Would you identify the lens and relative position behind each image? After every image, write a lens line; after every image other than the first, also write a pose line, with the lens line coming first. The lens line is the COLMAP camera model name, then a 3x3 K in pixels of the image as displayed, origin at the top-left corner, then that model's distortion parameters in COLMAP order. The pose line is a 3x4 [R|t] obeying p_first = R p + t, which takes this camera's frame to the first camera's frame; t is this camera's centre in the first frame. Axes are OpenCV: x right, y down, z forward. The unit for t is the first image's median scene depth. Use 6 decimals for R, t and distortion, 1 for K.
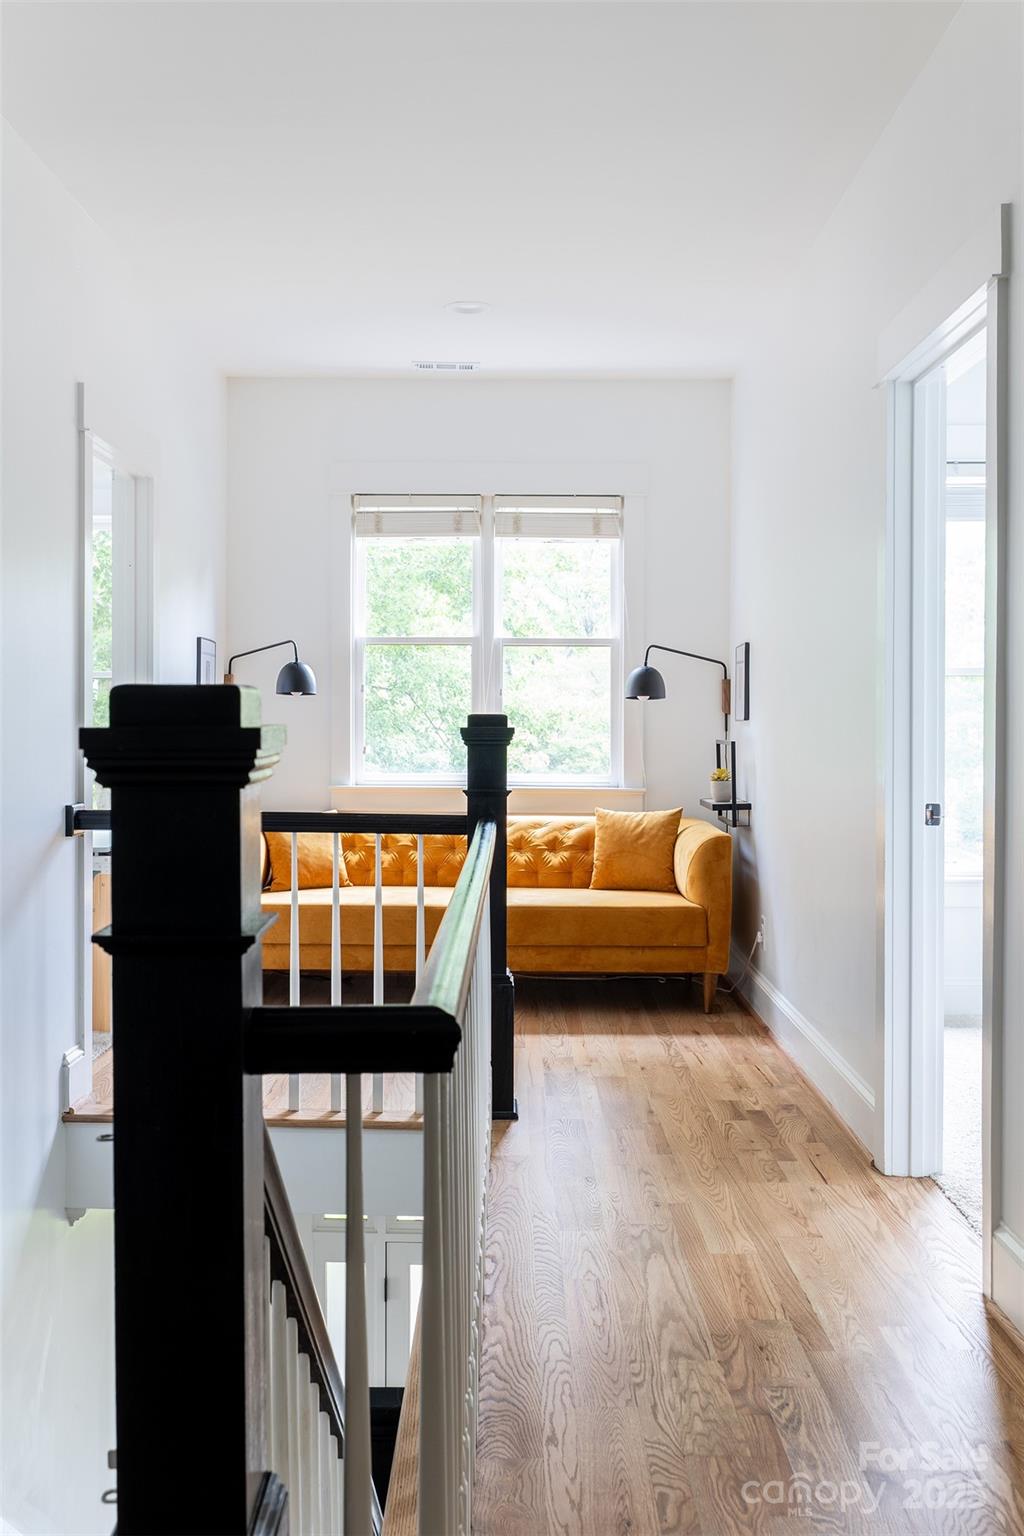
lens RADIAL K [[1526.0, 0, 512.1], [0, 1526.0, 772.2], [0, 0, 1]] dist [-0.002941, 0.000000]
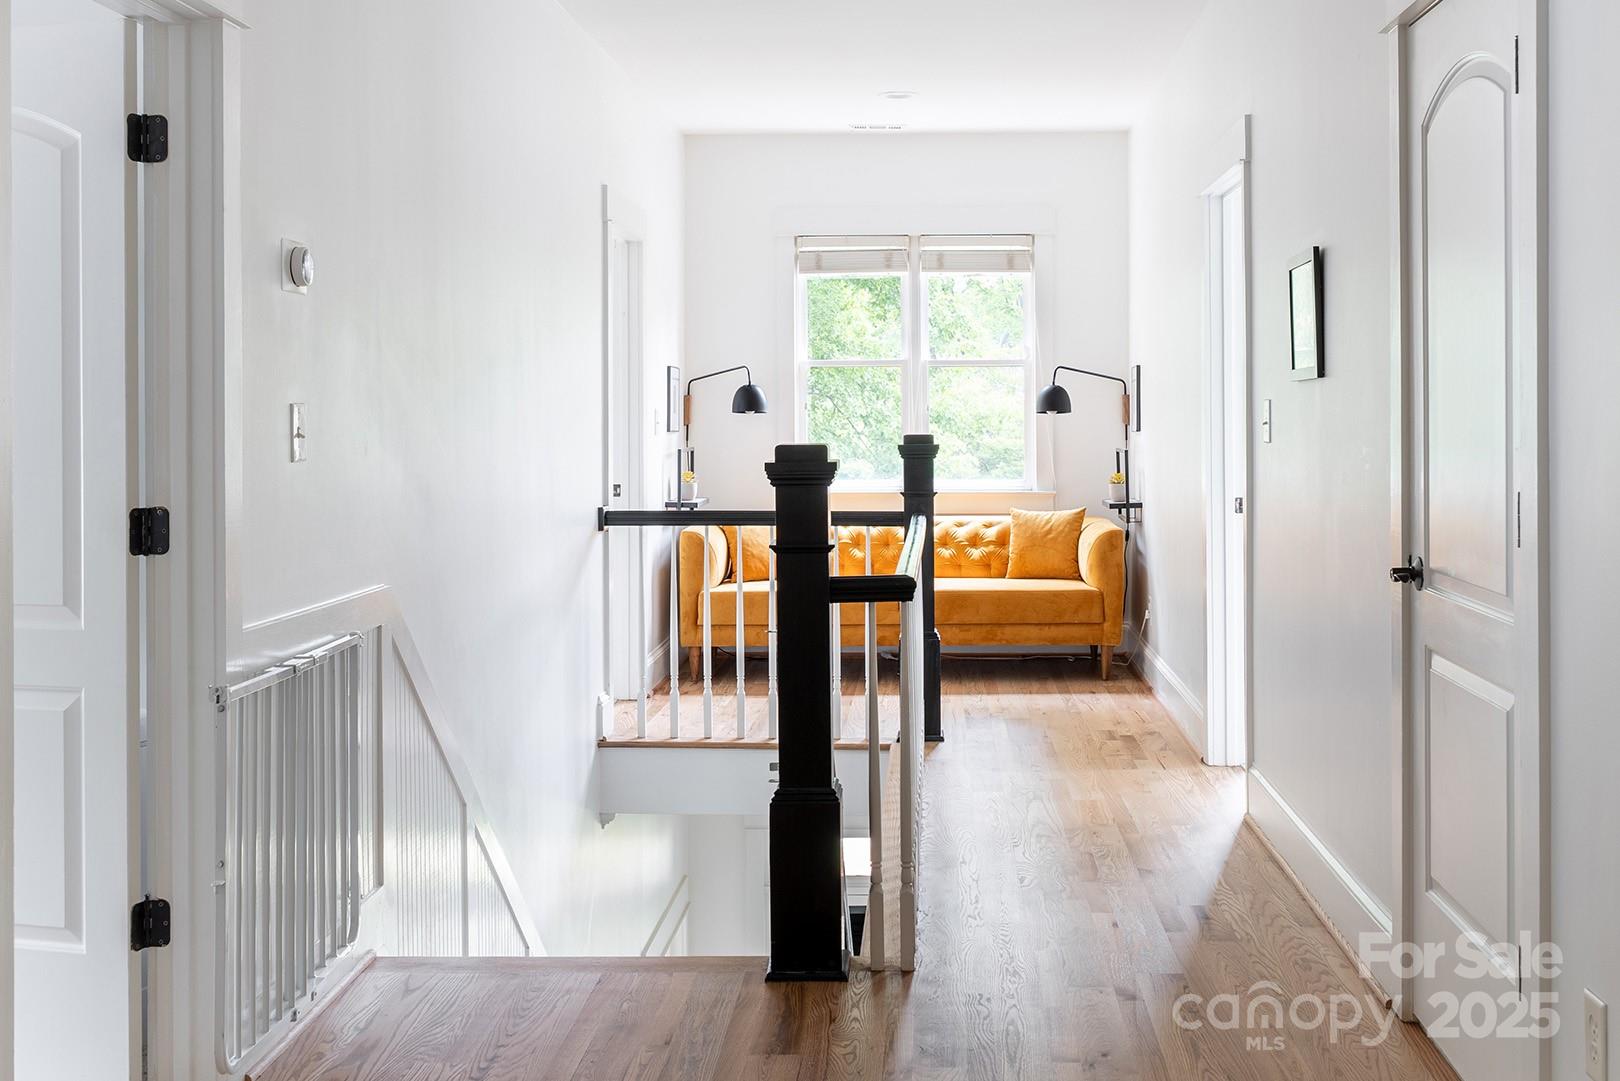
lens RADIAL K [[1609.4, 0, 807.6], [0, 1609.4, 539.2], [0, 0, 1]] dist [-0.002941, 0.000000]
pose [[0.996640, -0.008191, -0.081494, 0.000737], [0.011234, 0.999254, 0.036953, -0.000100], [0.081131, -0.037744, 0.995989, -0.281932]]
